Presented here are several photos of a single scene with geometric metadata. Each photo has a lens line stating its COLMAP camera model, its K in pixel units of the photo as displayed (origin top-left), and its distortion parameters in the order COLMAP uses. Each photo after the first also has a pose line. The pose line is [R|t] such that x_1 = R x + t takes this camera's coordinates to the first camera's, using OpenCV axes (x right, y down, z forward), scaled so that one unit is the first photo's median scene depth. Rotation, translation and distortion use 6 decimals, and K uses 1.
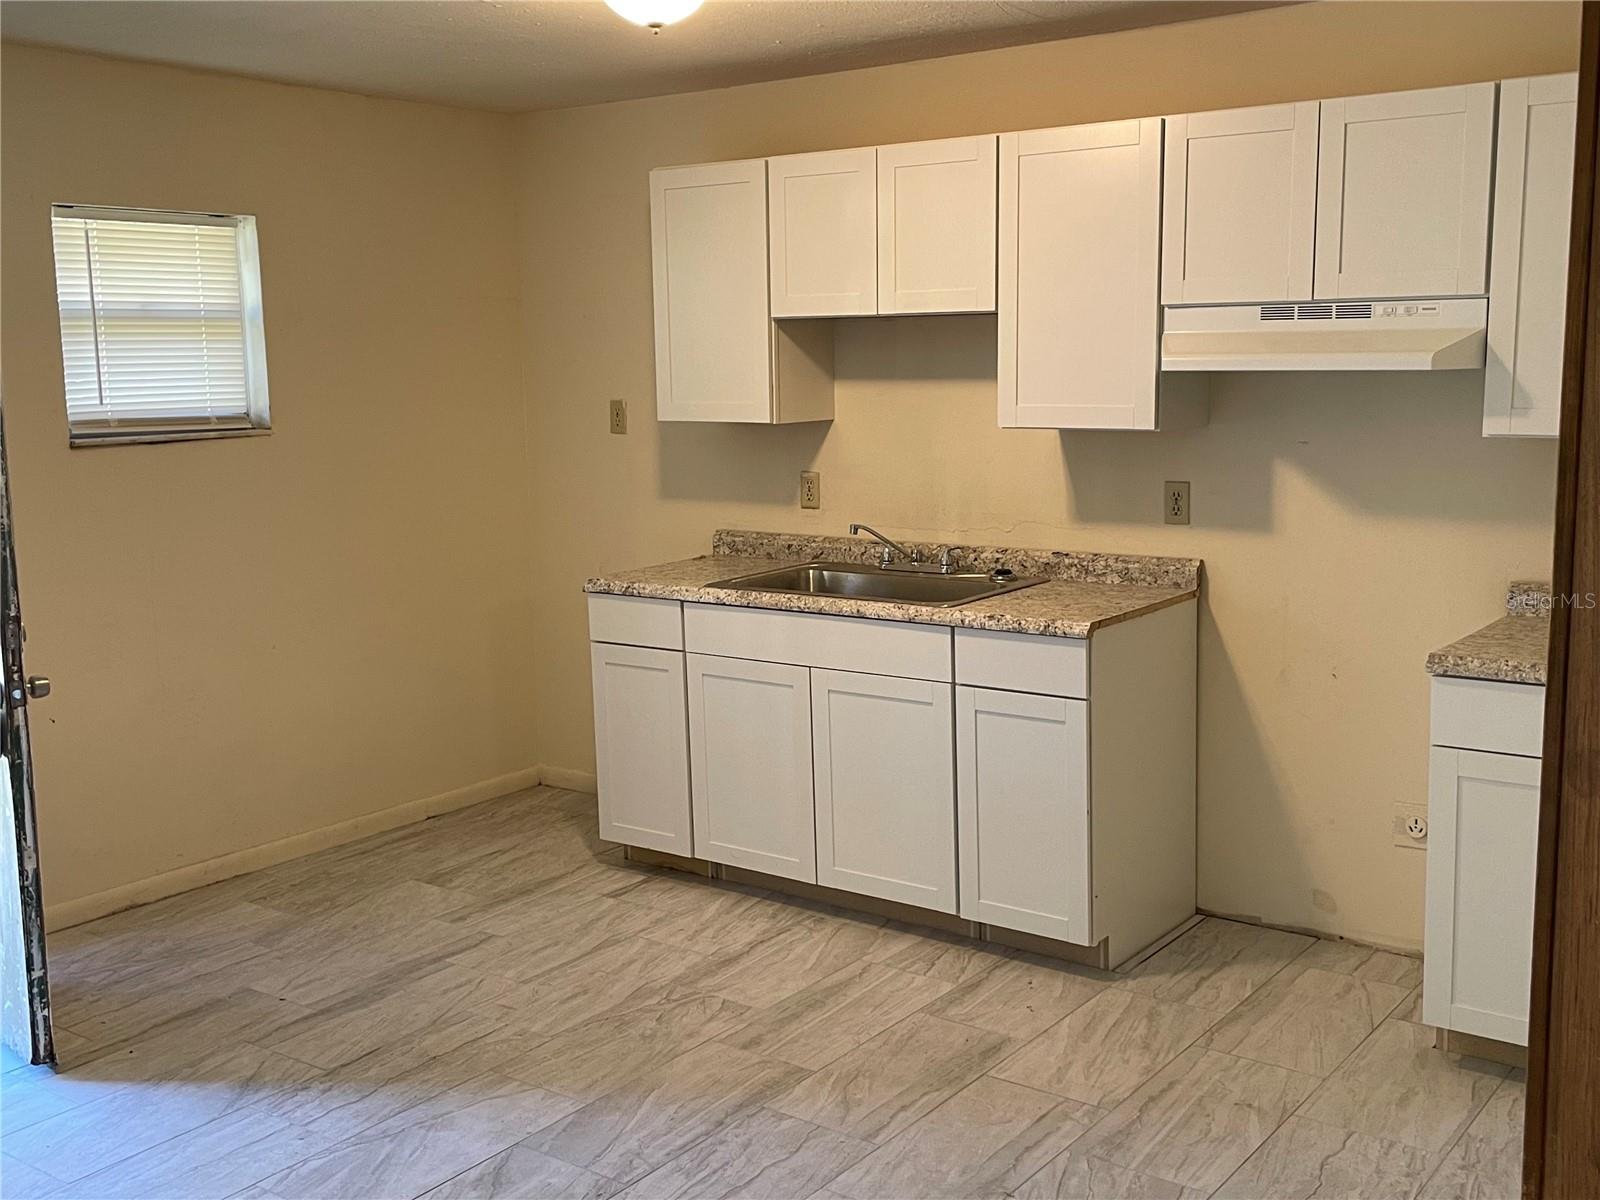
lens RADIAL K [[1667.6, 0, 800.0], [0, 1667.6, 600.0], [0, 0, 1]] dist [0.144077, -0.275837]
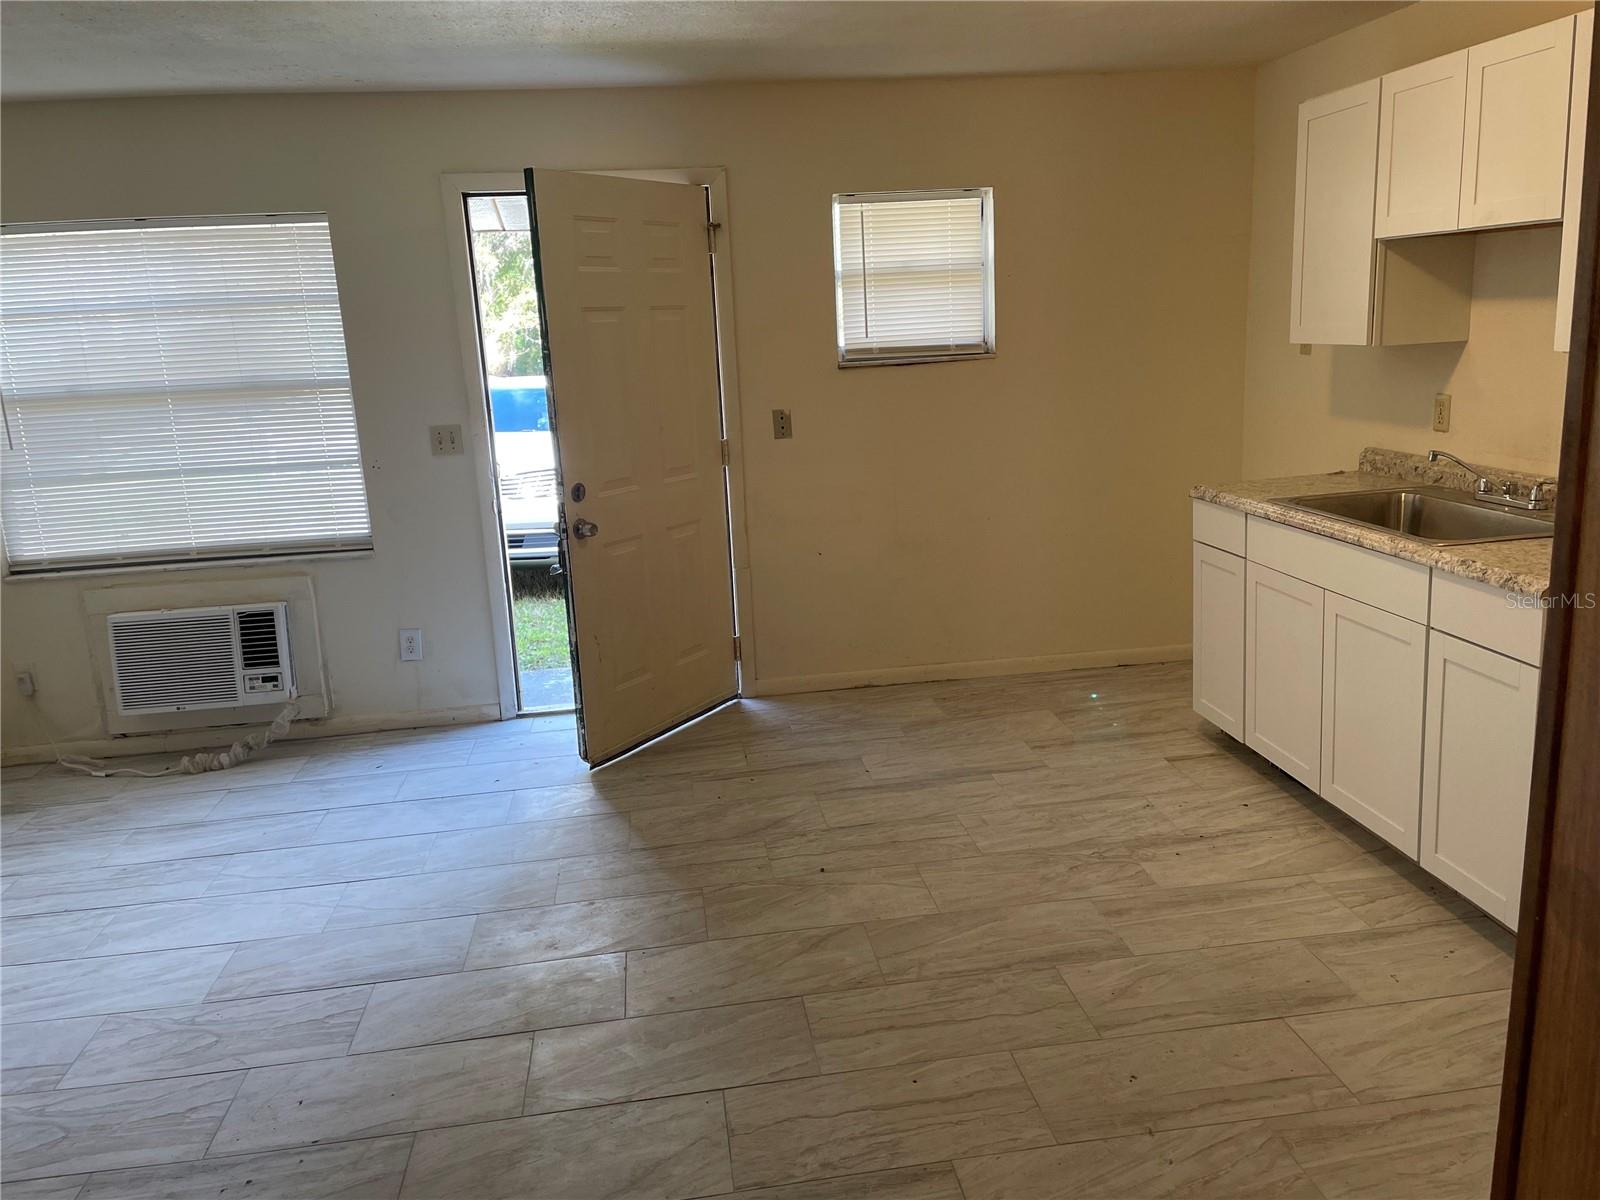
lens RADIAL K [[1209.0, 0, 805.4], [0, 1209.0, 595.7], [0, 0, 1]] dist [0.088300, -0.118421]
pose [[0.699910, 0.142191, -0.699934, 0.311657], [-0.069758, 0.988907, 0.131139, -0.032112], [0.710816, -0.042959, 0.702065, 0.248028]]
